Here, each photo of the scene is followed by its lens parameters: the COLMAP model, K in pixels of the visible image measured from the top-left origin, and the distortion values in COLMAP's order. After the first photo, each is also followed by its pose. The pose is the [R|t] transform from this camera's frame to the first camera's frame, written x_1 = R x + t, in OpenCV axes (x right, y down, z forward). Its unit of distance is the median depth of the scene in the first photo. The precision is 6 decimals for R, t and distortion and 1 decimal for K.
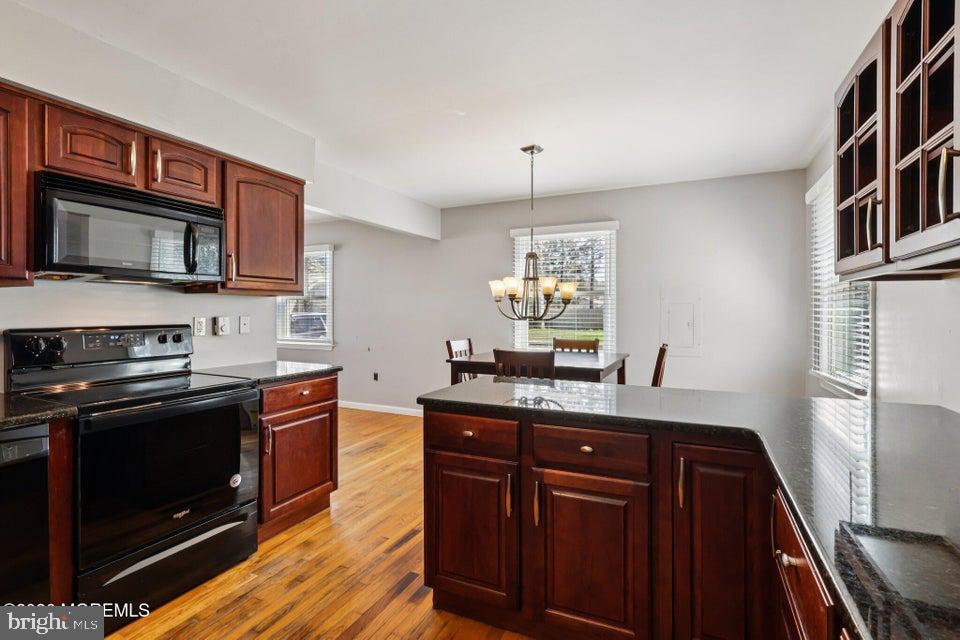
lens RADIAL K [[449.3, 0, 480.0], [0, 449.3, 320.0], [0, 0, 1]] dist [-0.000107, 0.000401]
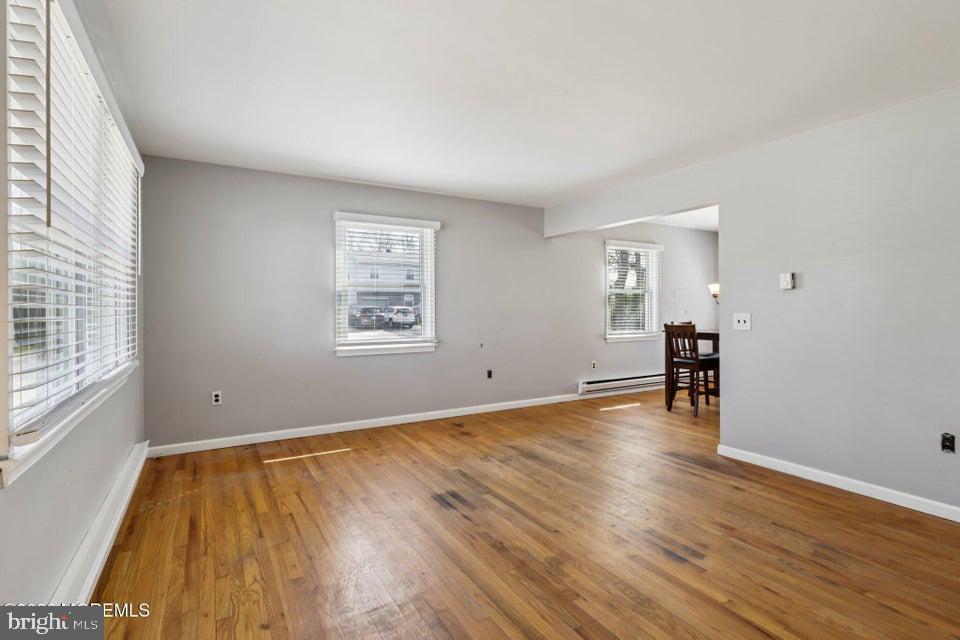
lens RADIAL K [[459.6, 0, 469.9], [0, 459.6, 318.9], [0, 0, 1]] dist [-0.000809, 0.000041]
pose [[0.560680, -0.024121, 0.827681, -0.997878], [0.011292, 0.999705, 0.021485, -0.008910], [-0.827955, -0.002701, 0.560787, 0.479541]]
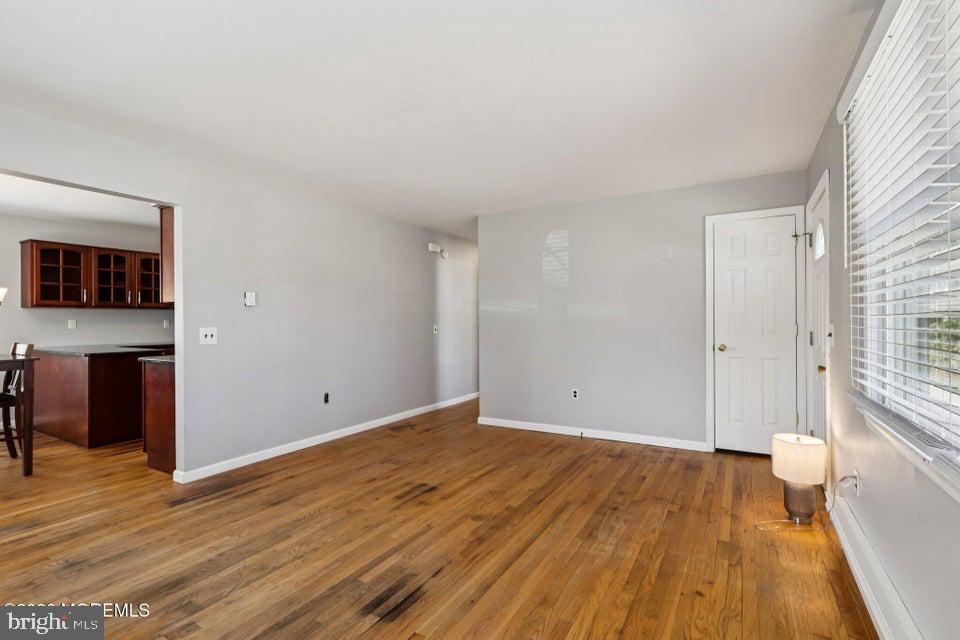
lens RADIAL K [[455.2, 0, 486.0], [0, 455.2, 319.7], [0, 0, 1]] dist [-0.000888, -0.000276]
pose [[-0.998261, 0.000938, 0.058946, -0.690049], [0.001249, 0.999986, 0.005227, -0.012219], [-0.058940, 0.005292, -0.998247, 1.106665]]
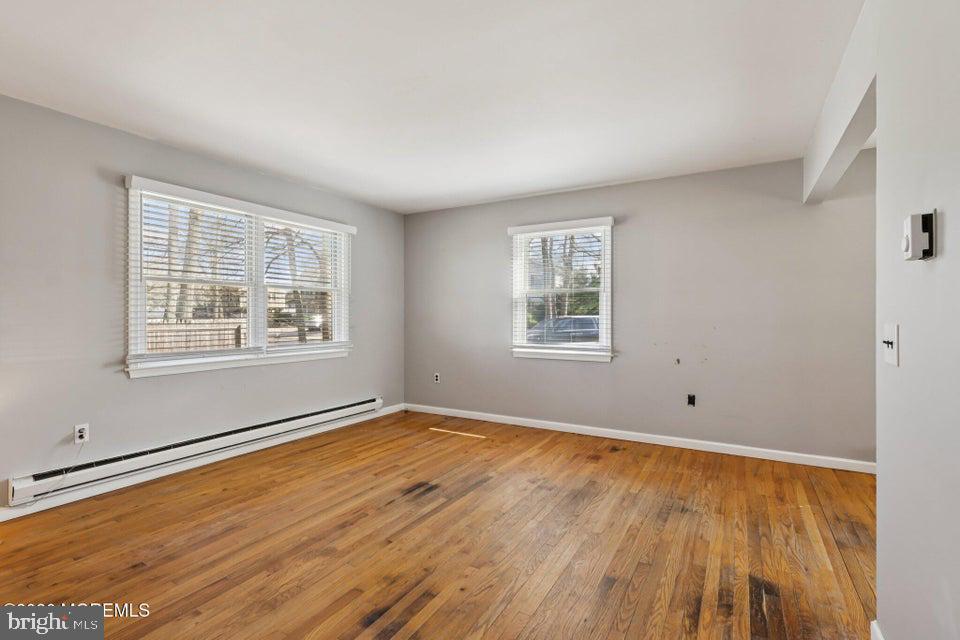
lens RADIAL K [[449.3, 0, 480.0], [0, 449.3, 320.0], [0, 0, 1]] dist [-0.000107, 0.000401]
pose [[0.997502, -0.002743, -0.070586, -0.494994], [0.002847, 0.999995, 0.001373, -0.002091], [0.070582, -0.001571, 0.997505, 0.254377]]
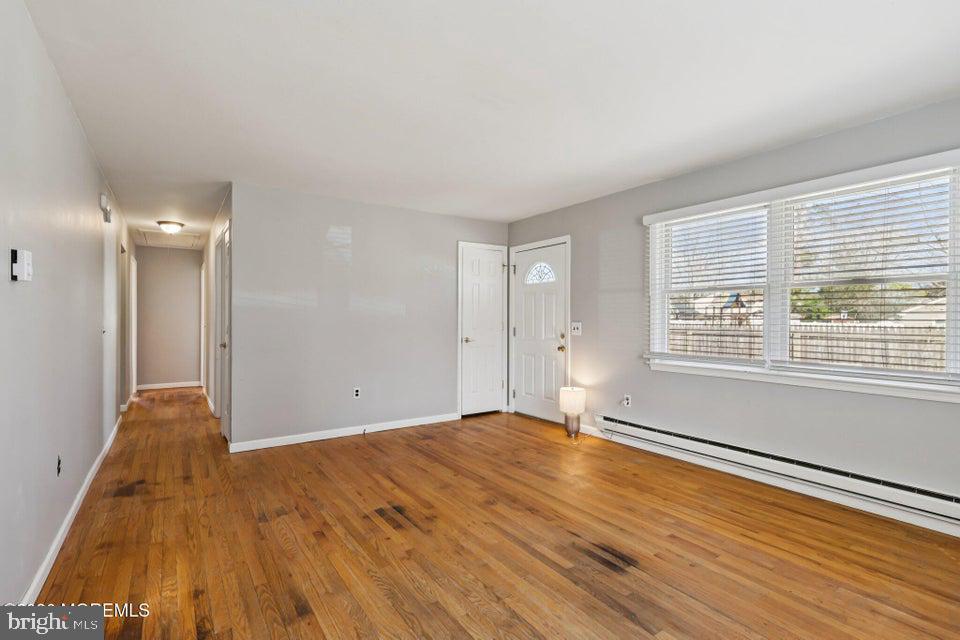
lens RADIAL K [[449.3, 0, 480.0], [0, 449.3, 320.0], [0, 0, 1]] dist [-0.000107, 0.000401]
pose [[-0.488959, -0.005283, -0.872291, -0.204033], [-0.012270, 0.999924, 0.000822, -0.008263], [0.872220, 0.011104, -0.488987, 0.866916]]
